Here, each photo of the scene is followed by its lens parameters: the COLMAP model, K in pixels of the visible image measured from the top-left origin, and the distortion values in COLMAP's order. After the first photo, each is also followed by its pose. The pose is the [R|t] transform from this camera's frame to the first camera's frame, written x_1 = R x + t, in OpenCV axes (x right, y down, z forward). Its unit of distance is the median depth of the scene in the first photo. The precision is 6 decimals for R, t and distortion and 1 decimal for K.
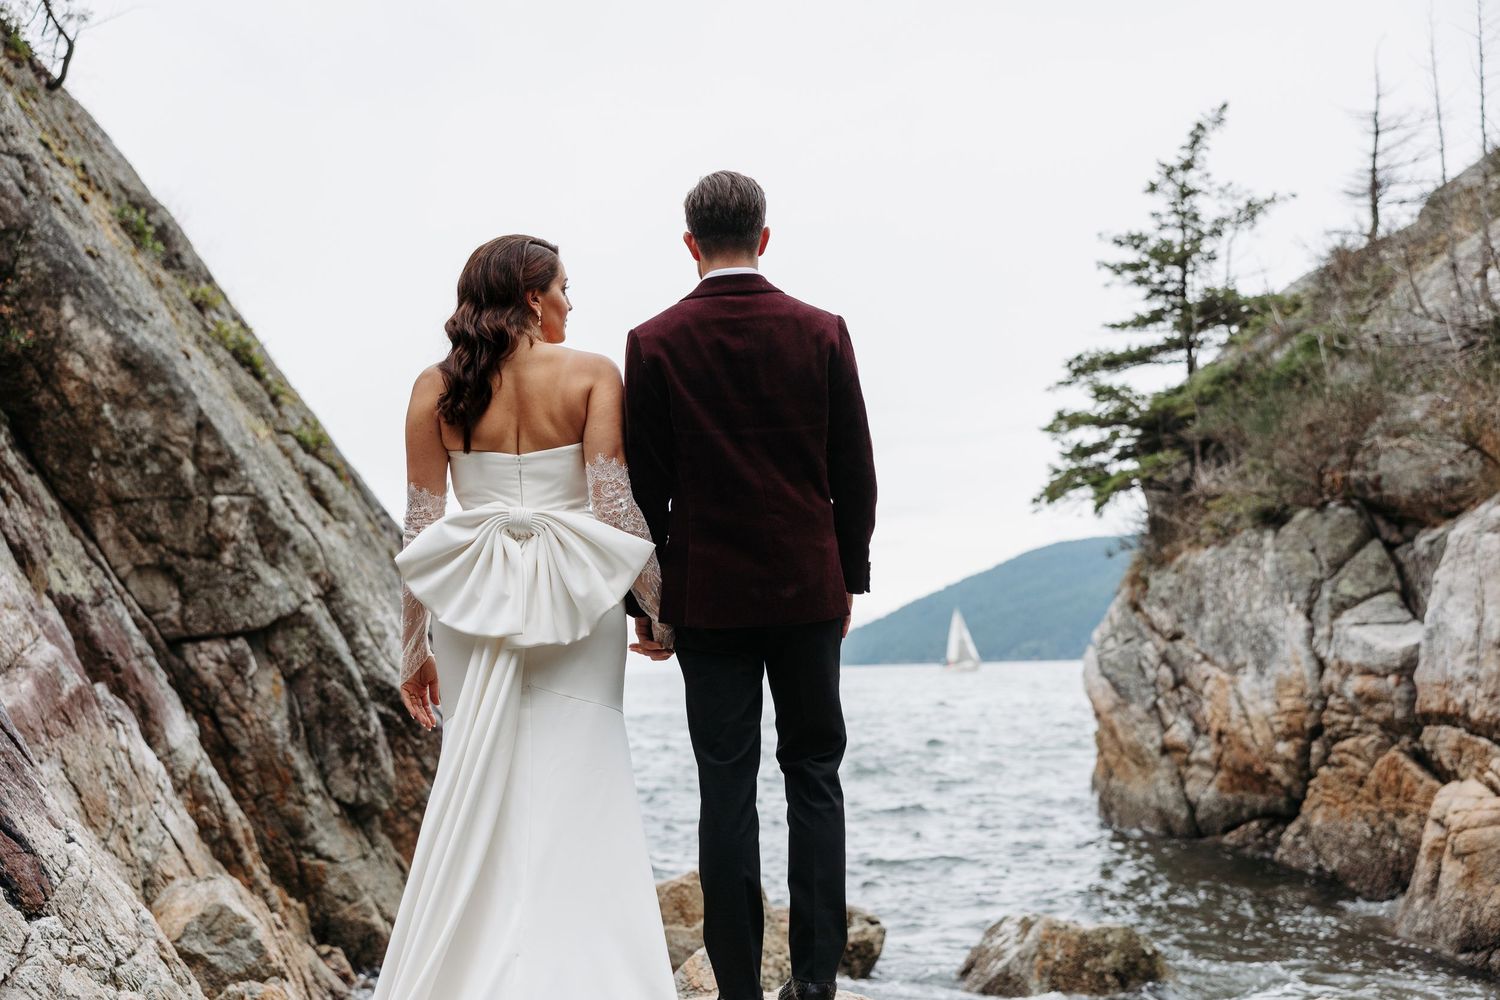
lens RADIAL K [[1465.5, 0, 747.3], [0, 1465.5, 496.6], [0, 0, 1]] dist [0.031326, 0.000000]
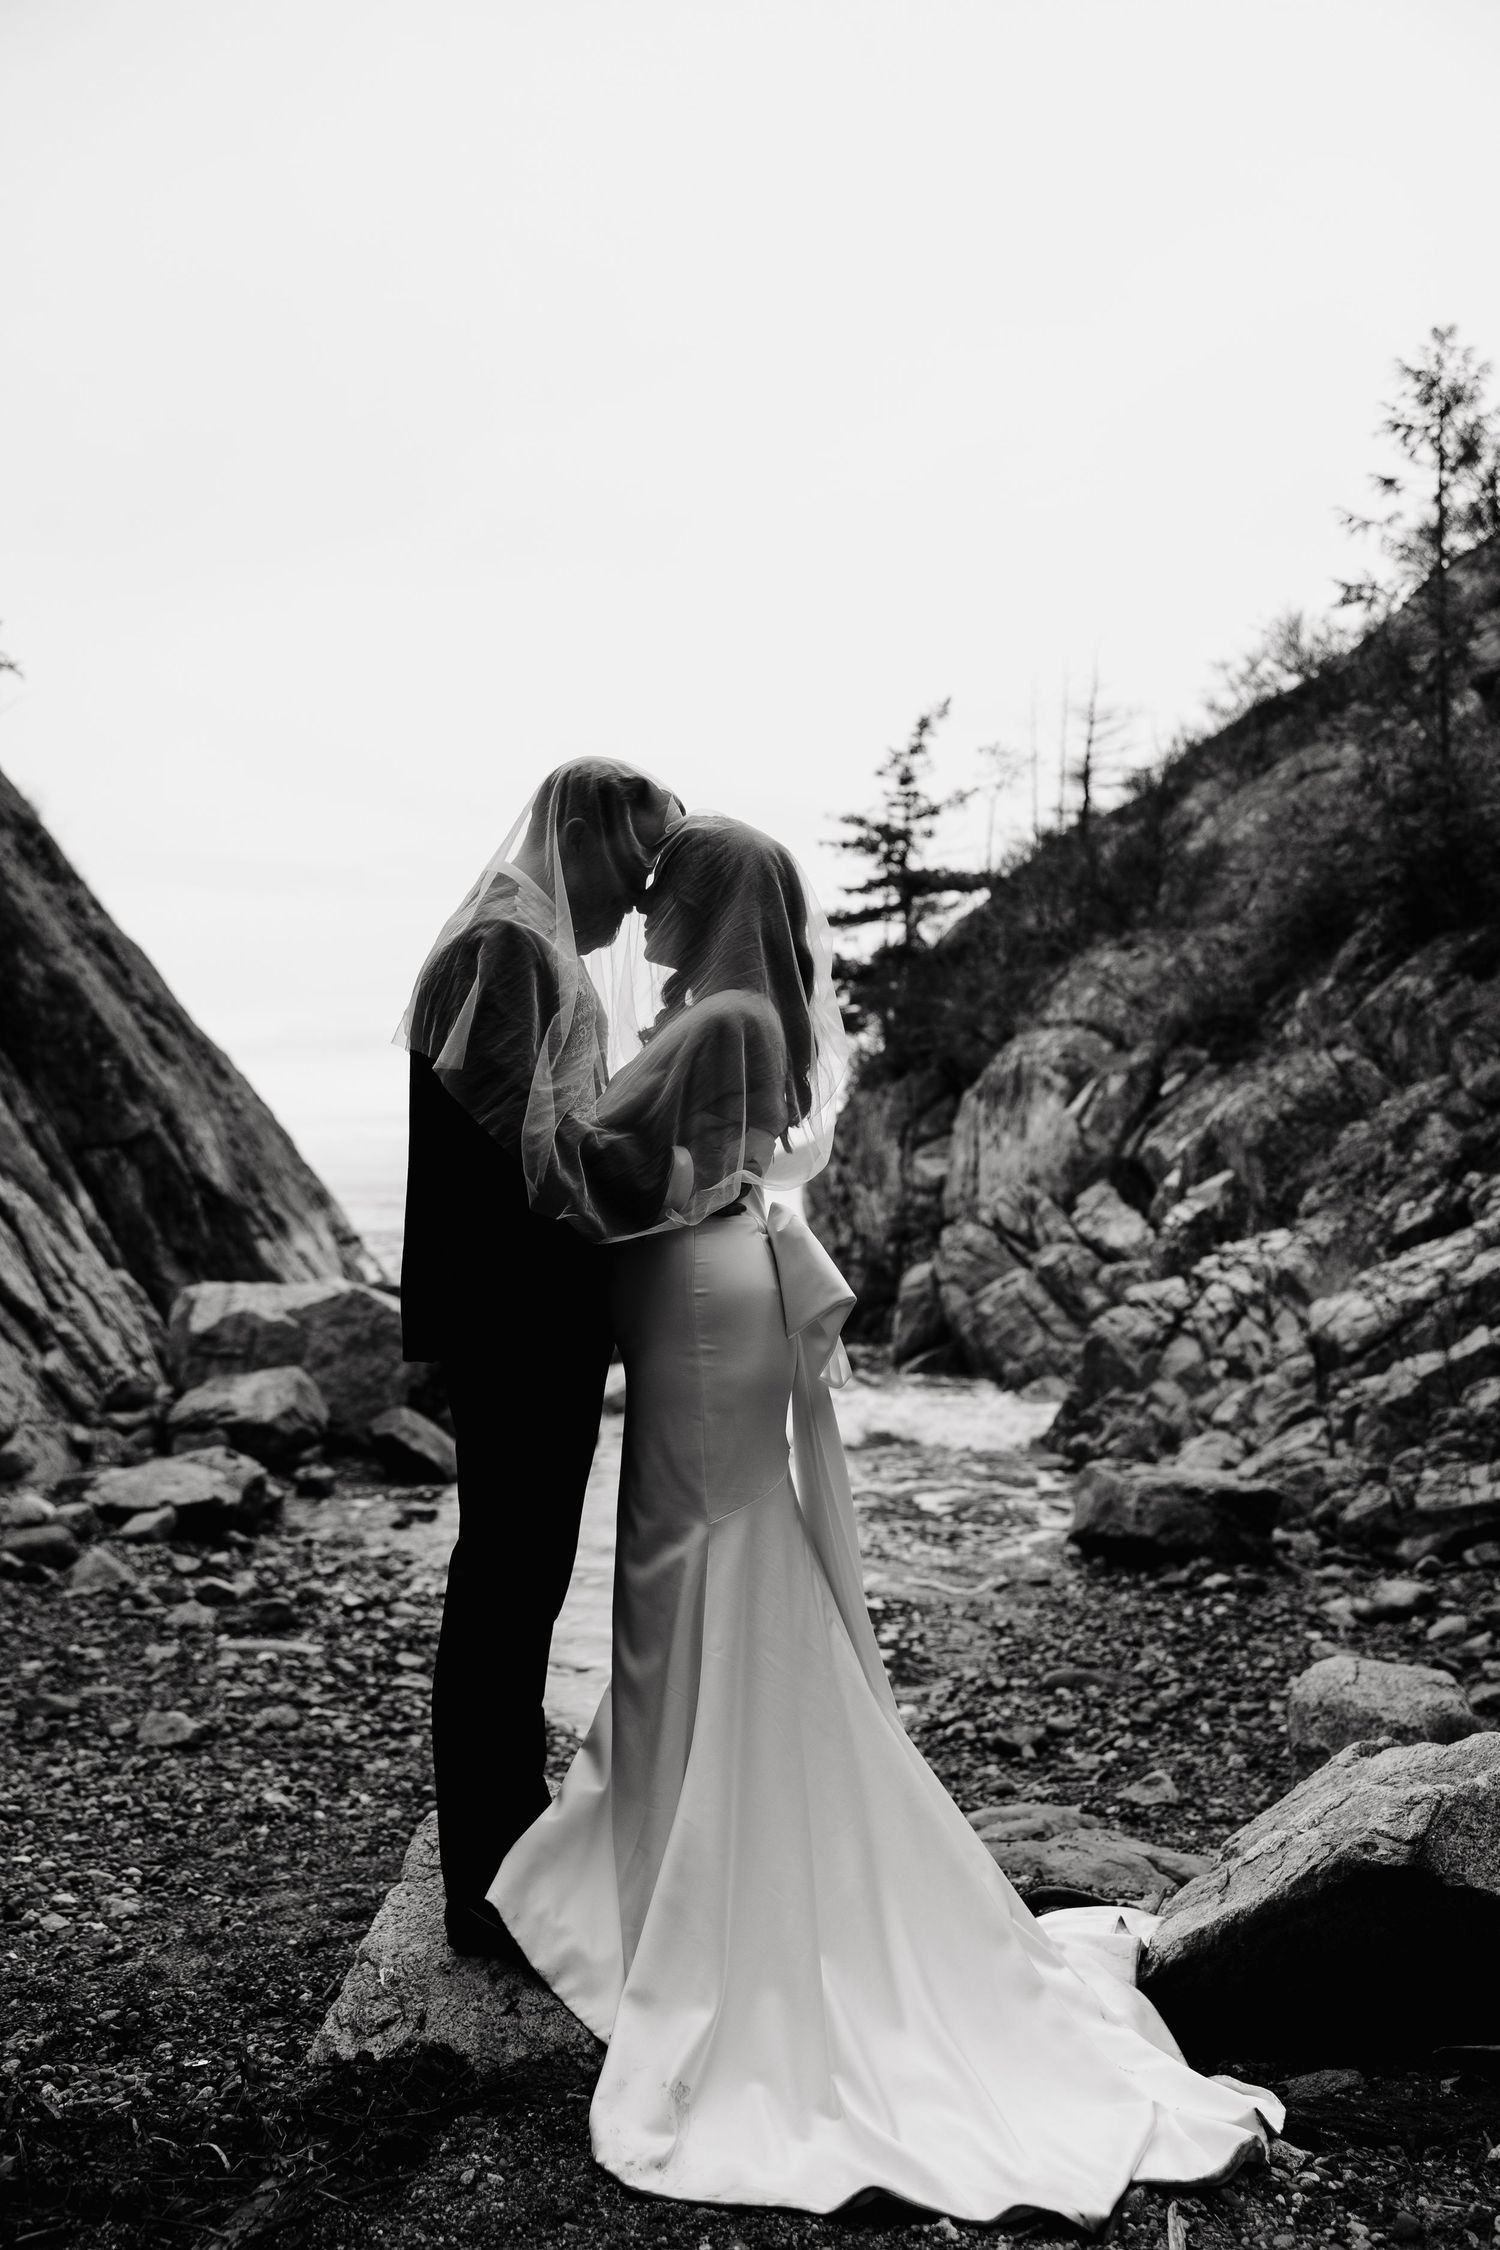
lens RADIAL K [[1935.2, 0, 747.3], [0, 1935.2, 1125.1], [0, 0, 1]] dist [-0.005067, -0.001039]
pose [[0.998919, 0.030705, 0.034901, 0.182977], [-0.033627, 0.995685, 0.086490, -0.089352], [-0.032095, -0.087571, 0.995641, -0.754912]]
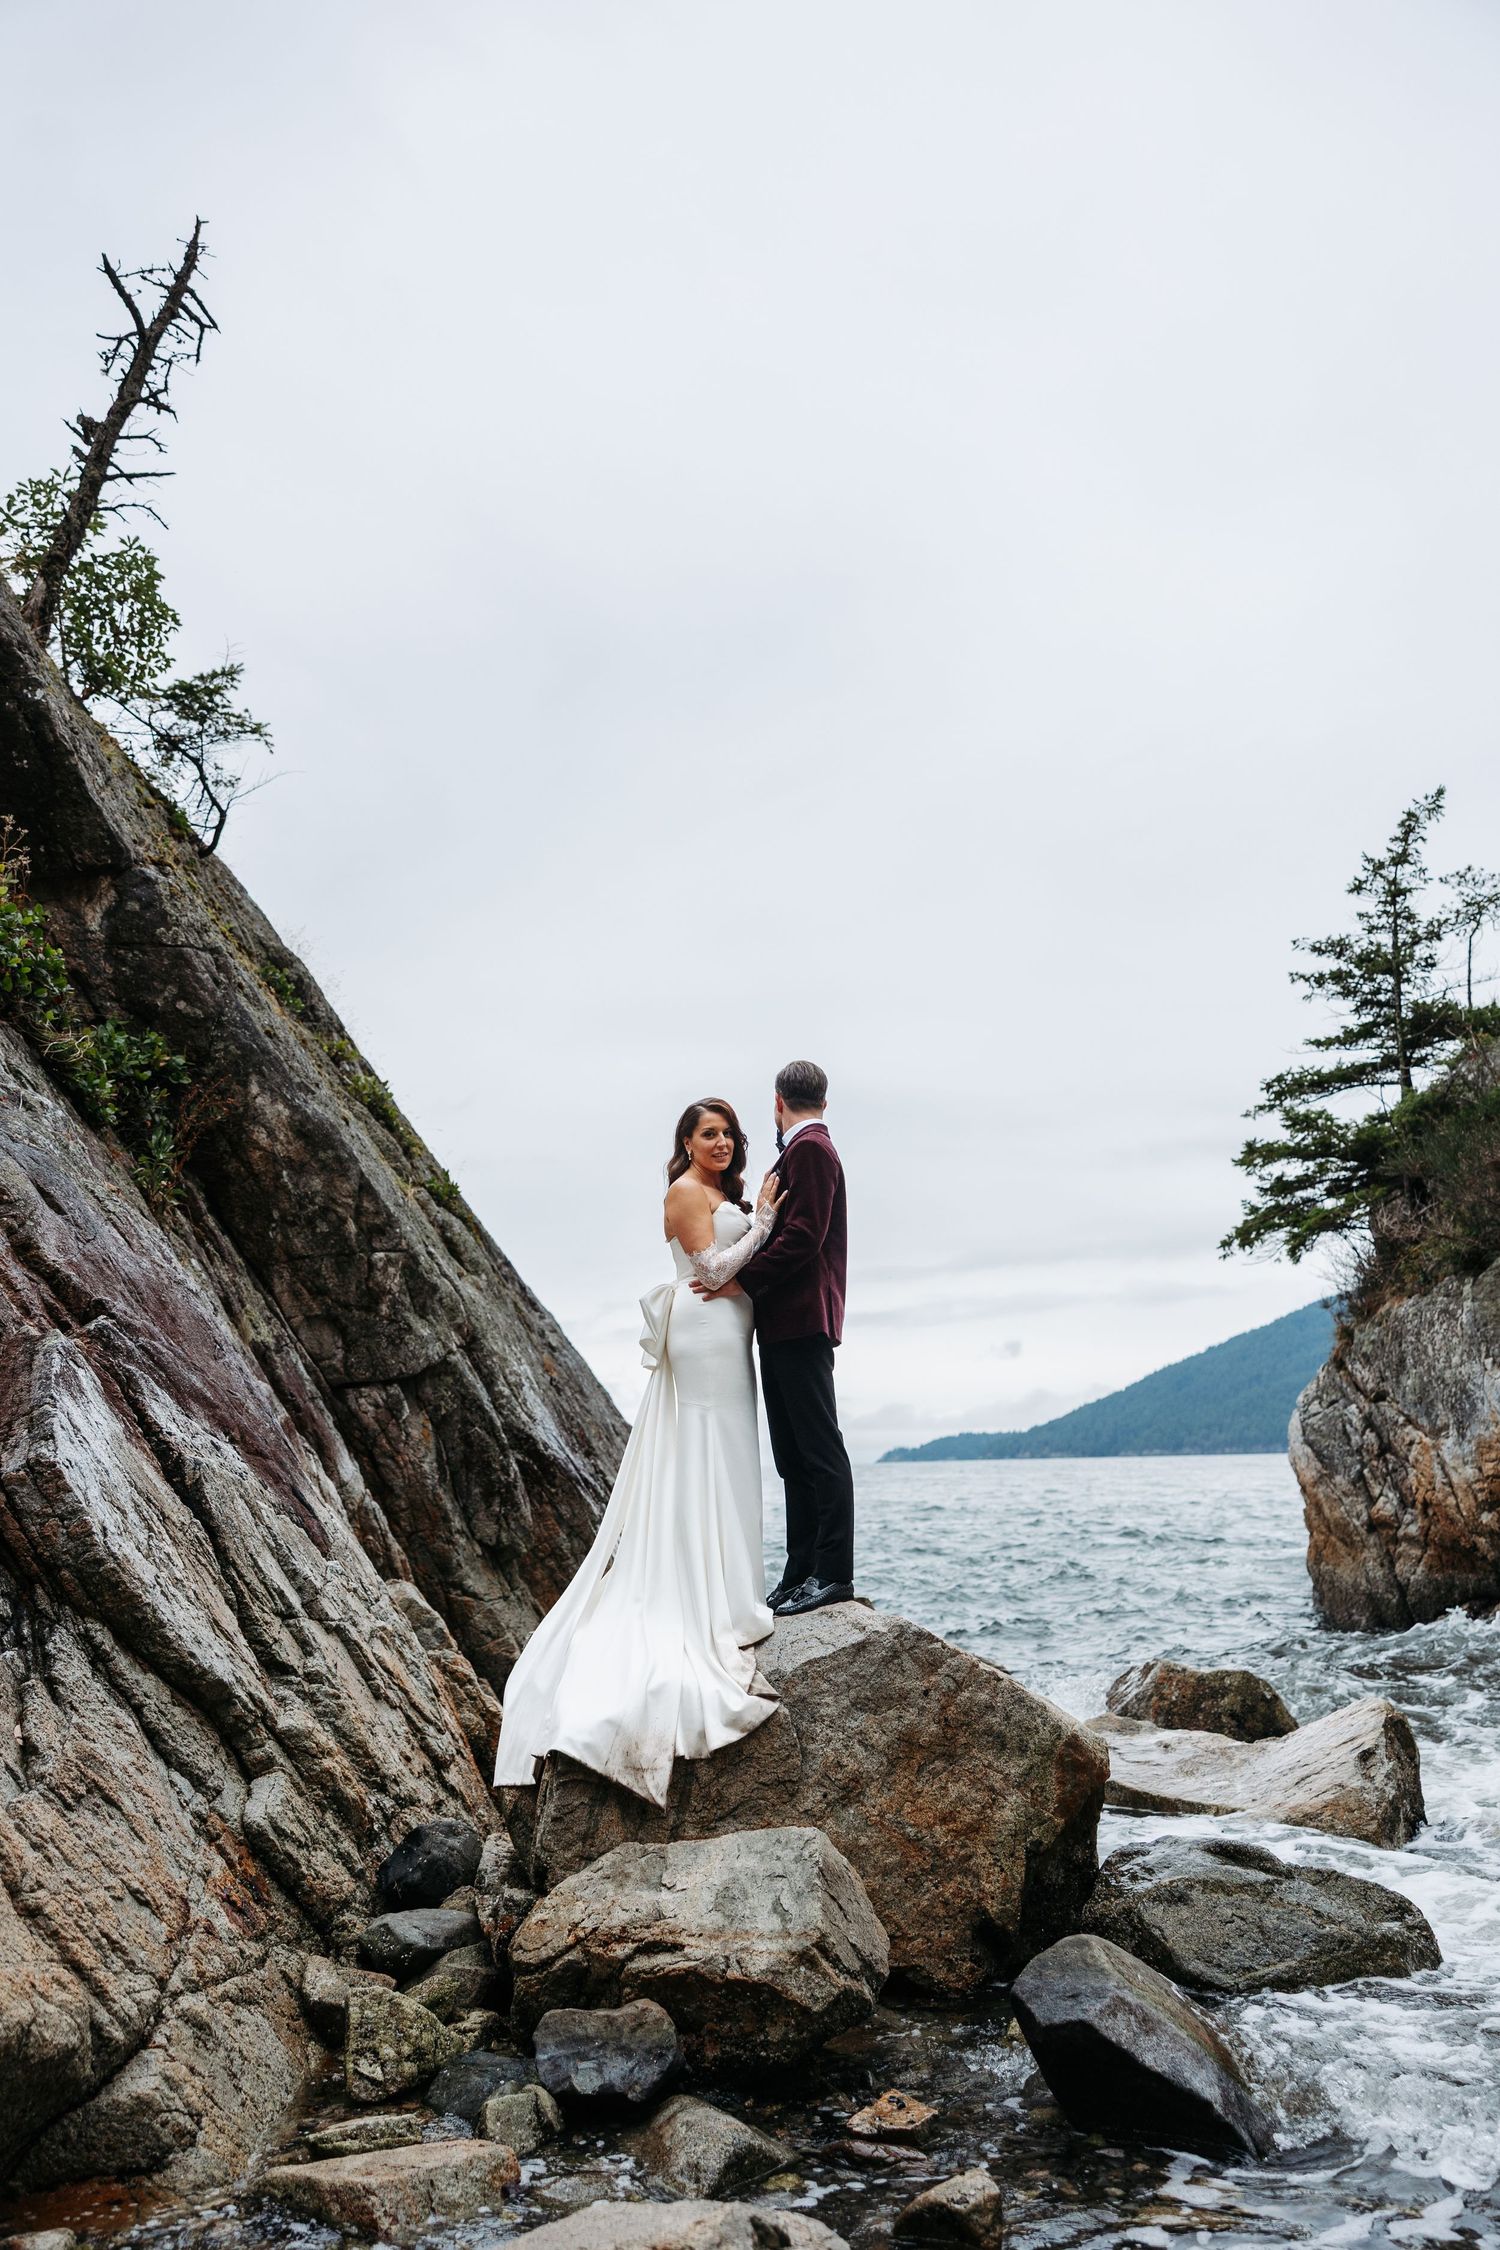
lens RADIAL K [[1913.3, 0, 744.7], [0, 1913.3, 1126.7], [0, 0, 1]] dist [-0.002846, -0.004100]
pose [[0.994959, -0.012286, -0.099532, 0.032329], [0.006810, 0.998453, -0.055176, -0.008208], [0.100056, 0.054220, 0.993503, -0.238774]]
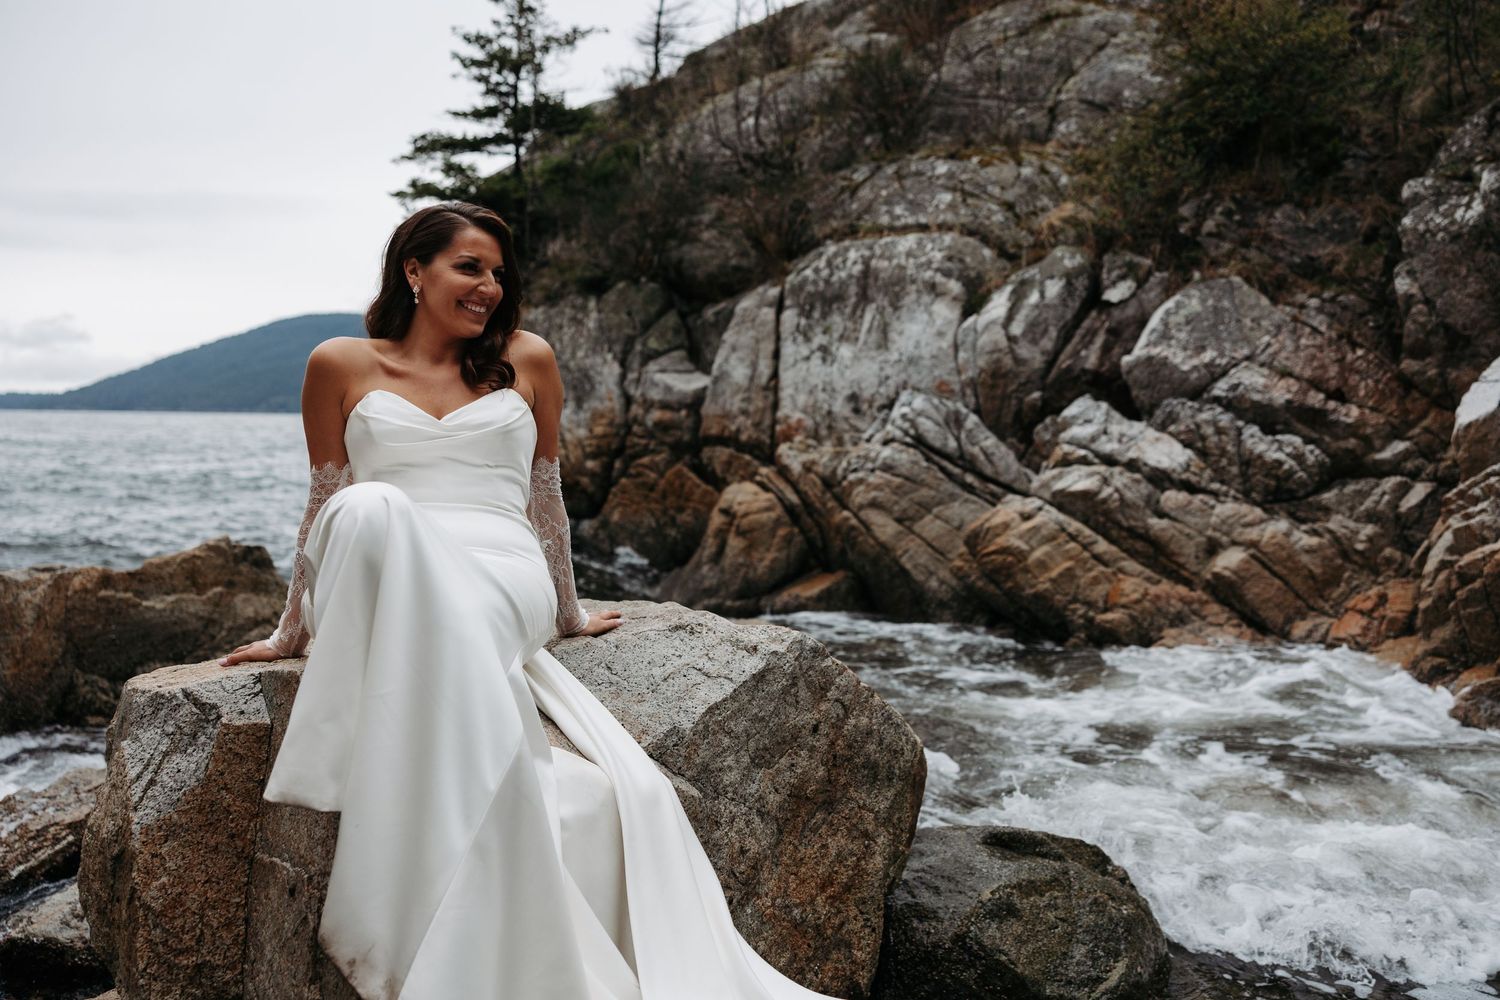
lens RADIAL K [[1173.2, 0, 747.6], [0, 1173.2, 499.6], [0, 0, 1]] dist [0.010735, 0.002307]
pose [[0.842430, 0.004303, 0.538789, -0.086465], [-0.101547, 0.983316, 0.150922, 0.031981], [-0.529151, -0.181854, 0.828812, 0.059409]]
